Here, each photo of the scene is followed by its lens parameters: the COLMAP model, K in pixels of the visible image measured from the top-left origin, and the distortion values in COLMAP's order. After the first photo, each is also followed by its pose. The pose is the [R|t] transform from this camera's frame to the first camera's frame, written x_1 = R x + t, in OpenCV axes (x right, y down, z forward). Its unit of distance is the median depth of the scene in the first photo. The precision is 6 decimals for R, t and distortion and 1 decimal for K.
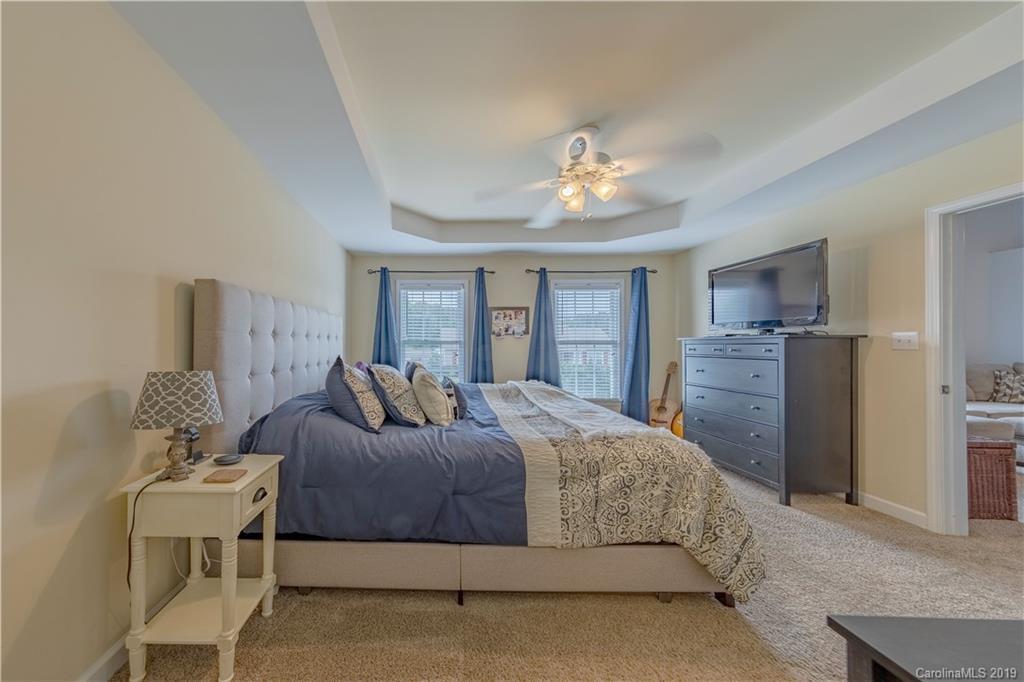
lens RADIAL K [[280.3, 0, 524.0], [0, 280.3, 346.9], [0, 0, 1]] dist [-0.000773, -0.000052]
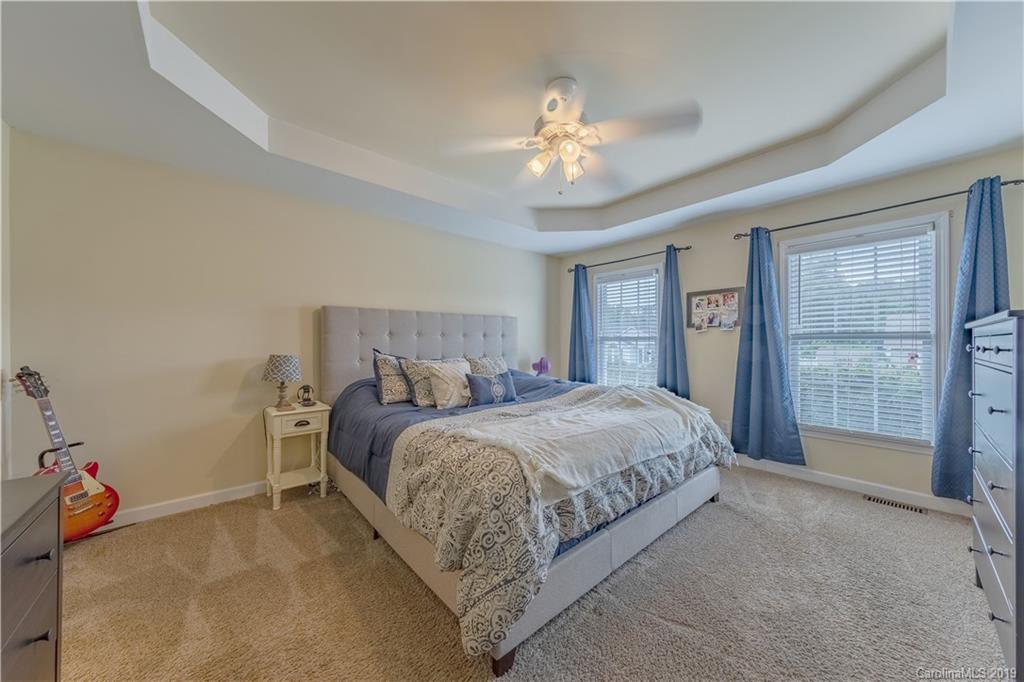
lens RADIAL K [[329.7, 0, 550.8], [0, 329.7, 343.5], [0, 0, 1]] dist [0.000307, -0.000025]
pose [[0.740818, -0.001711, -0.671704, 0.219058], [0.000764, 0.999998, -0.001705, 0.000957], [0.671706, 0.000750, 0.740818, 0.063334]]
